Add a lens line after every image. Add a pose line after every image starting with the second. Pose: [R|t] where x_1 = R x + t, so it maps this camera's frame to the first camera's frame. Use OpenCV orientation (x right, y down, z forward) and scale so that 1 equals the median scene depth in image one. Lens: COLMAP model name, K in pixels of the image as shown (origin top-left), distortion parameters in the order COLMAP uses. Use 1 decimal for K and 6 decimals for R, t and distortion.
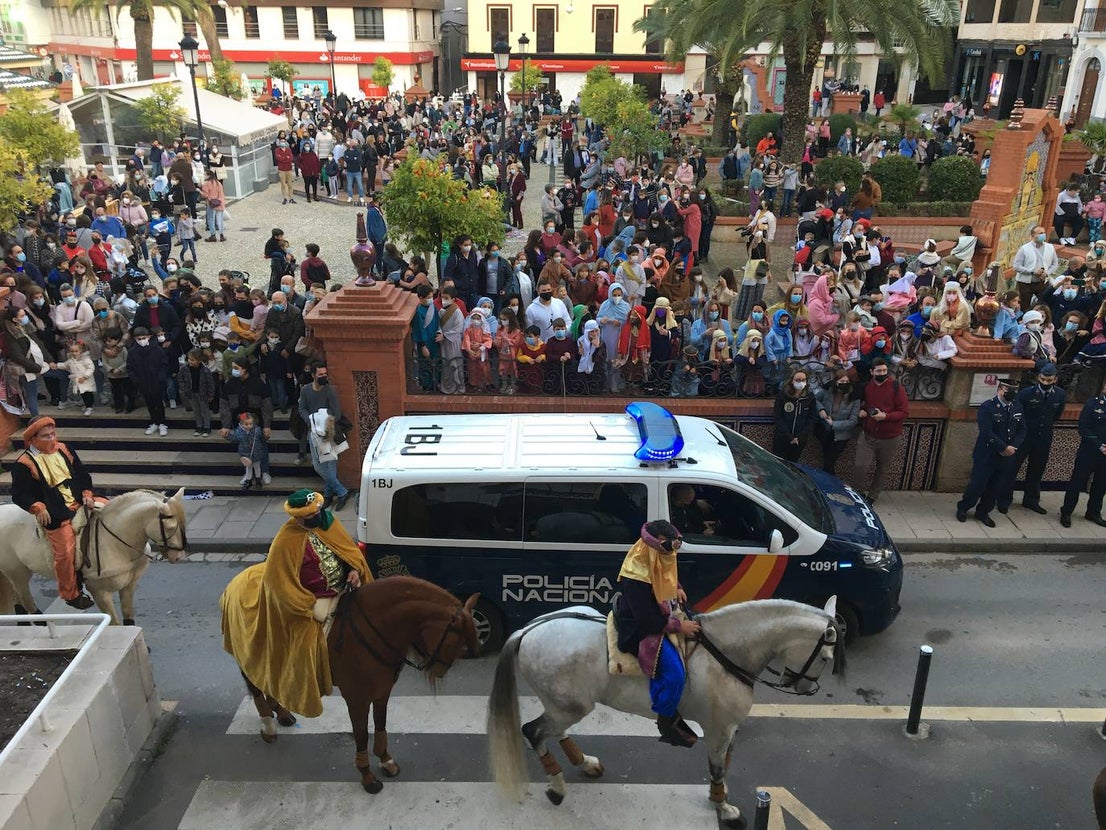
lens RADIAL K [[928.0, 0, 550.5], [0, 928.0, 415.0], [0, 0, 1]] dist [0.066104, -0.077766]
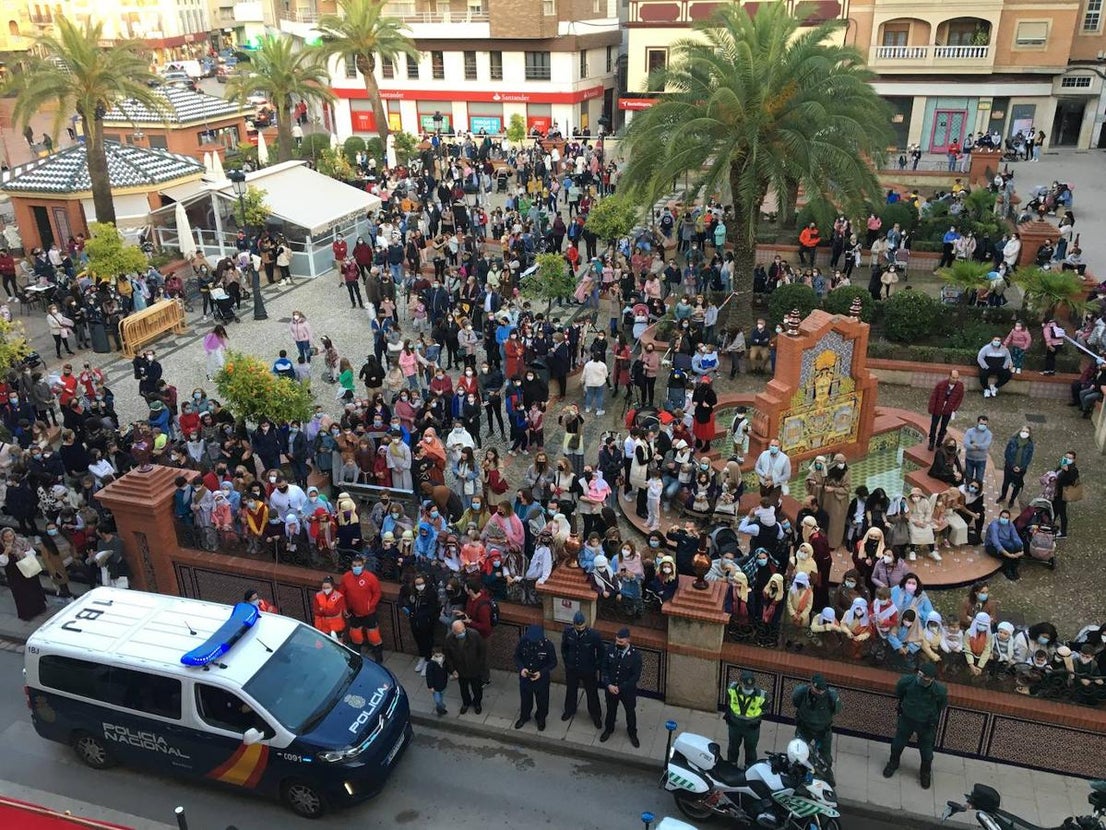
lens RADIAL K [[928.0, 0, 552.2], [0, 928.0, 417.2], [0, 0, 1]] dist [0.066104, -0.077766]
pose [[0.958244, 0.094036, -0.270046, 0.174711], [-0.084890, 0.995357, 0.045377, -0.077471], [0.273060, -0.020558, 0.961777, -0.040950]]
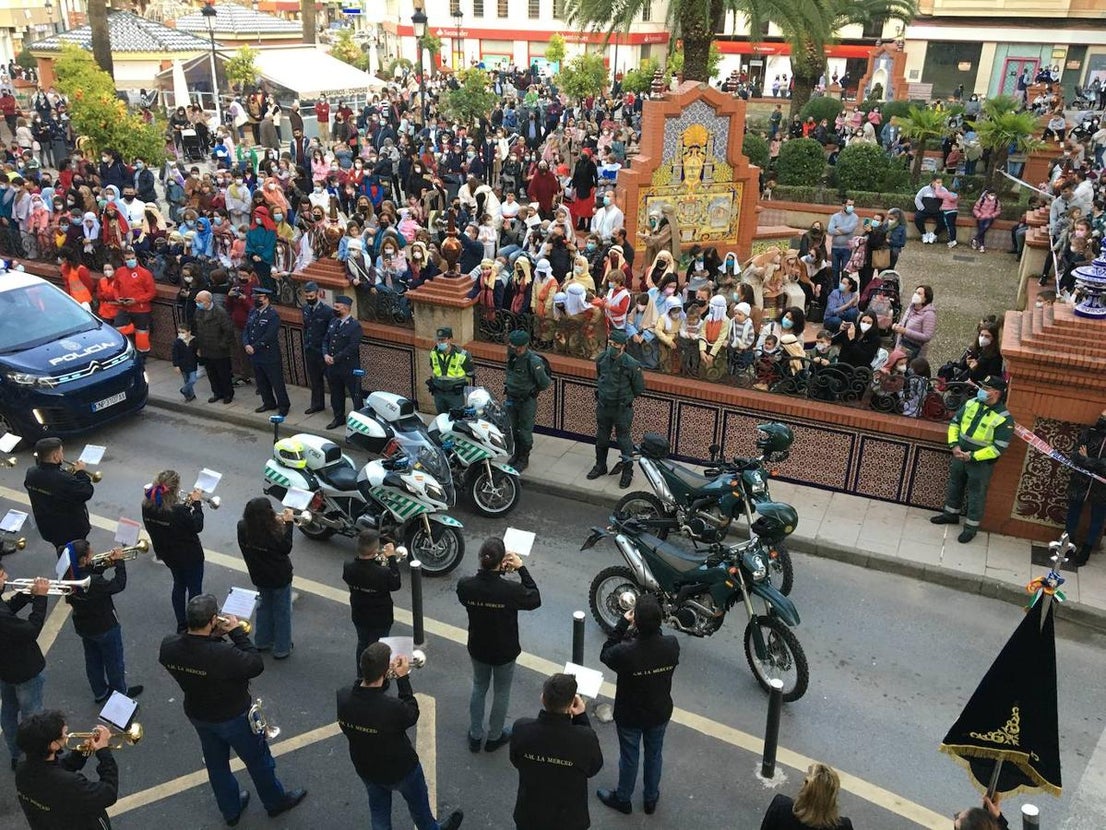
lens RADIAL K [[928.0, 0, 552.4], [0, 928.0, 421.9], [0, 0, 1]] dist [0.066104, -0.077766]
pose [[0.911027, 0.175210, -0.373272, 0.275766], [-0.168793, 0.984378, 0.050091, 0.003066], [0.376217, 0.017372, 0.926369, 0.006900]]
